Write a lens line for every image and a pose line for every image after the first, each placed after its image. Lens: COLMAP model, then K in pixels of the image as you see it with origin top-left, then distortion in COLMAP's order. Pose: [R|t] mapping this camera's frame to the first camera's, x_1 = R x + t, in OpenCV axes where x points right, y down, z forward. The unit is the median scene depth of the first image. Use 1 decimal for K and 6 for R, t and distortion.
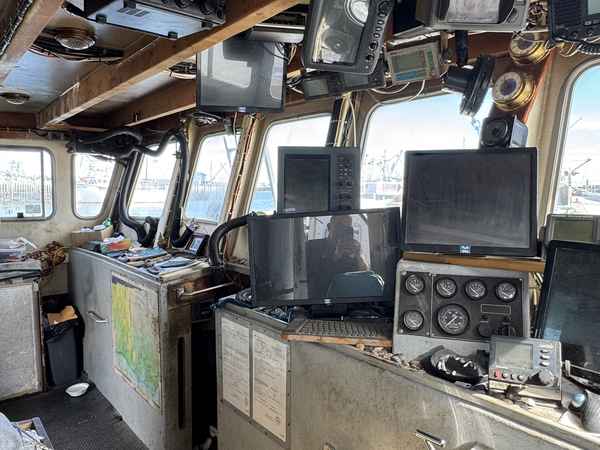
lens RADIAL K [[479.1, 0, 298.7], [0, 479.1, 222.5], [0, 0, 1]] dist [-0.006730, 0.004041]
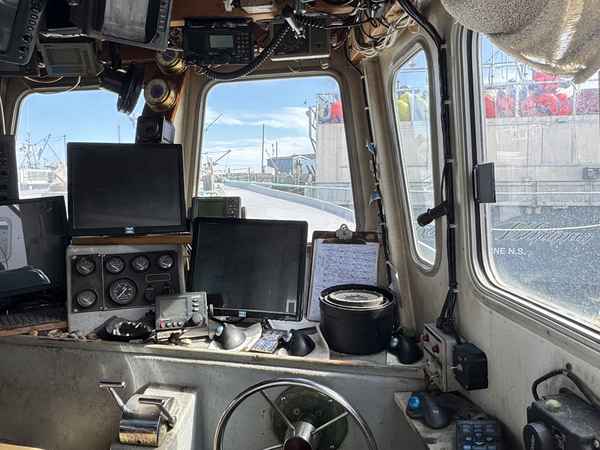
lens RADIAL K [[479.1, 0, 298.7], [0, 479.1, 222.5], [0, 0, 1]] dist [-0.006730, 0.004041]
pose [[0.775075, -0.065582, 0.628457, -0.064630], [0.049859, 0.997846, 0.042638, 0.008758], [-0.629899, -0.001714, 0.776675, -0.164022]]
